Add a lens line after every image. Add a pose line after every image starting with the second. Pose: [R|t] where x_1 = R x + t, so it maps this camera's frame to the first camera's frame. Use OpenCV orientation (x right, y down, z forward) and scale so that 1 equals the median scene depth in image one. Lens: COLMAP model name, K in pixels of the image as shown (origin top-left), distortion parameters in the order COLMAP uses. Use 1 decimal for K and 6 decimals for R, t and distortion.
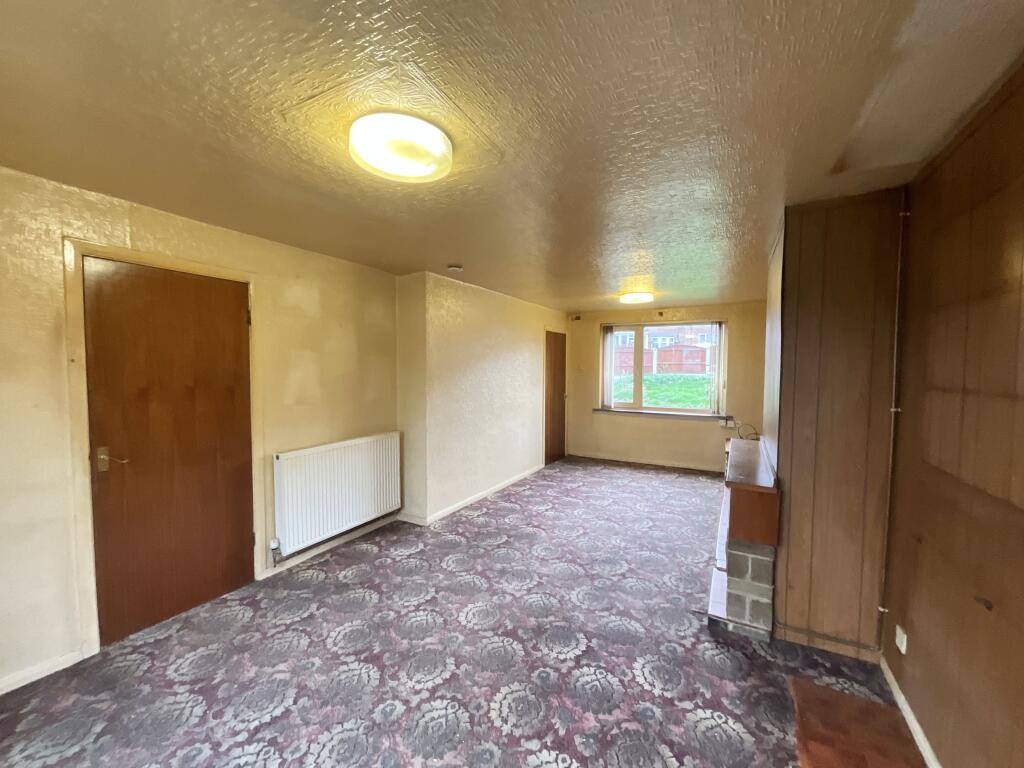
lens RADIAL K [[411.1, 0, 512.0], [0, 411.1, 384.0], [0, 0, 1]] dist [-0.000278, 0.000074]
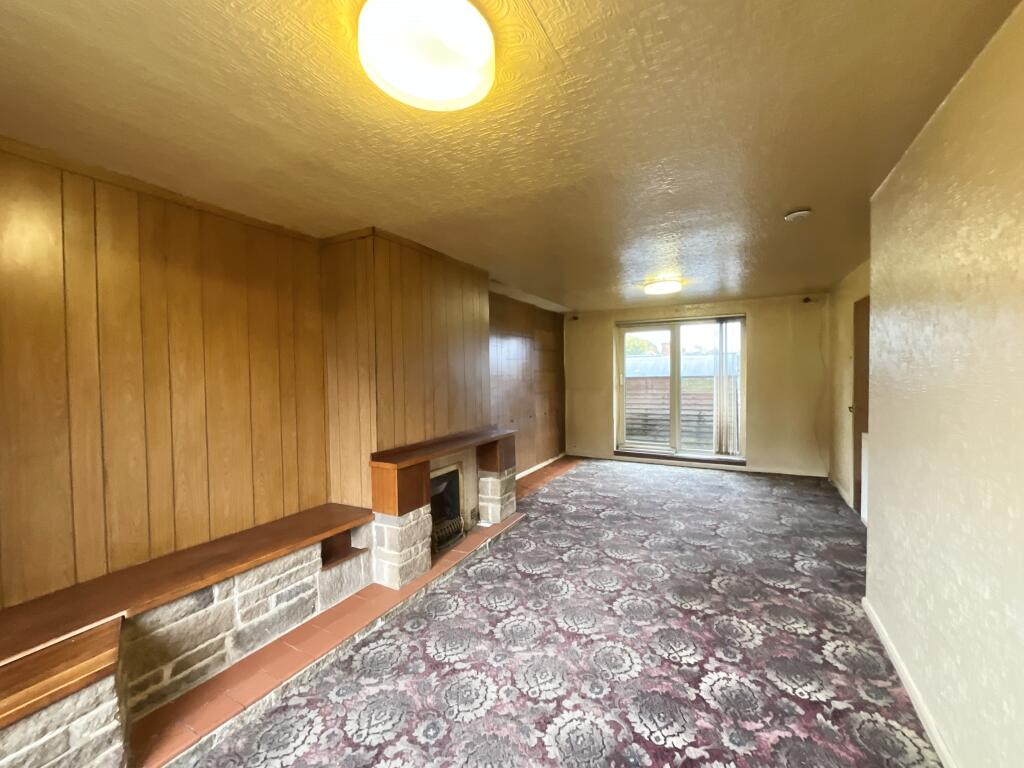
lens RADIAL K [[411.1, 0, 512.0], [0, 411.1, 384.0], [0, 0, 1]] dist [-0.000278, 0.000074]
pose [[-0.999952, 0.009649, -0.001515, 0.397929], [0.009518, 0.997443, 0.070824, -0.054424], [0.002194, 0.070807, -0.997488, 1.947836]]
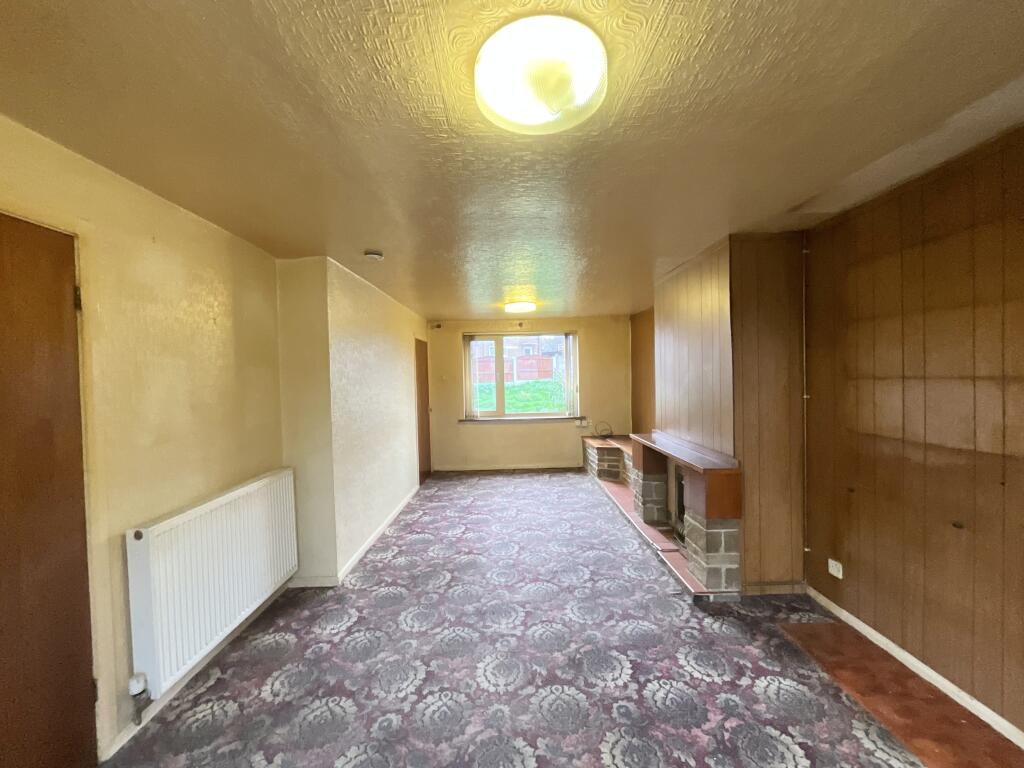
lens RADIAL K [[410.1, 0, 510.6], [0, 410.1, 382.6], [0, 0, 1]] dist [-0.000178, 0.000709]
pose [[0.873160, -0.034206, 0.486232, -0.347402], [0.051107, 0.998461, -0.021534, -0.000775], [-0.484747, 0.043652, 0.873565, 0.192142]]
